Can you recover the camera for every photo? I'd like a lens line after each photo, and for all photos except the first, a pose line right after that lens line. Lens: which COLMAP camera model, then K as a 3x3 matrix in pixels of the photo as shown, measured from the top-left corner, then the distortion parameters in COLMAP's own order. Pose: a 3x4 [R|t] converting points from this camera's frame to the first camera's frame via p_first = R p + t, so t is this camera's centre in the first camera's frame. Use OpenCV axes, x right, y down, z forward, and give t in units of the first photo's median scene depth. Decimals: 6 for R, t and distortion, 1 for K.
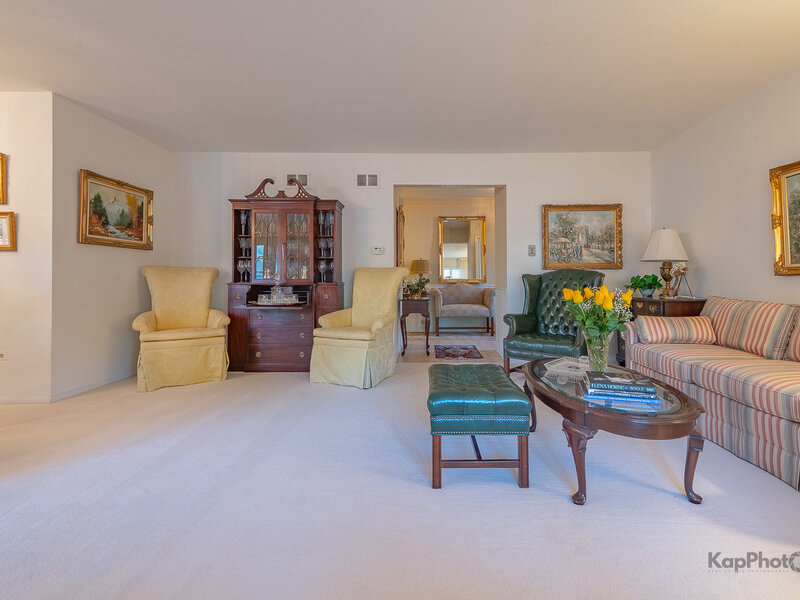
lens RADIAL K [[364.7, 0, 438.2], [0, 364.7, 277.5], [0, 0, 1]] dist [0.000354, -0.000693]
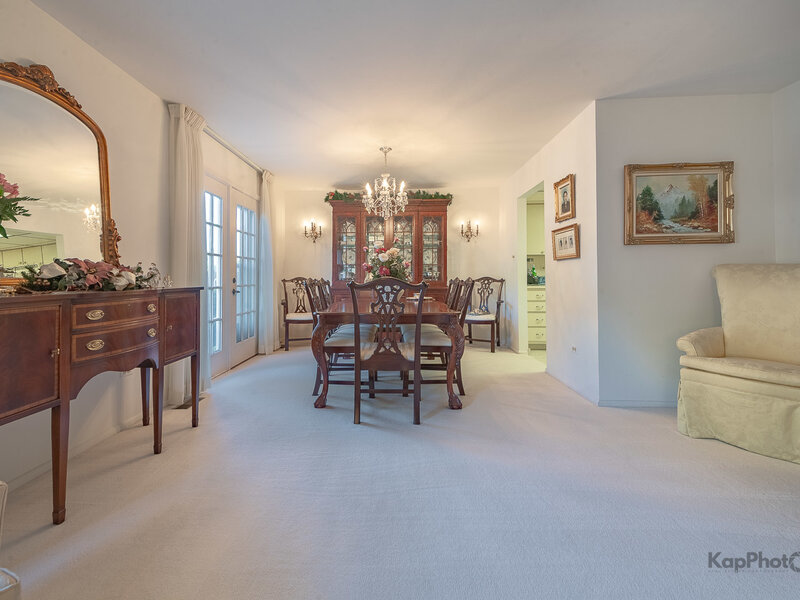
lens RADIAL K [[368.1, 0, 373.6], [0, 368.1, 273.8], [0, 0, 1]] dist [0.012940, -0.000947]
pose [[-0.087833, -0.009755, -0.996087, 0.017285], [0.015423, 0.999819, -0.011152, -0.016376], [0.996016, -0.016342, -0.087667, 0.368901]]
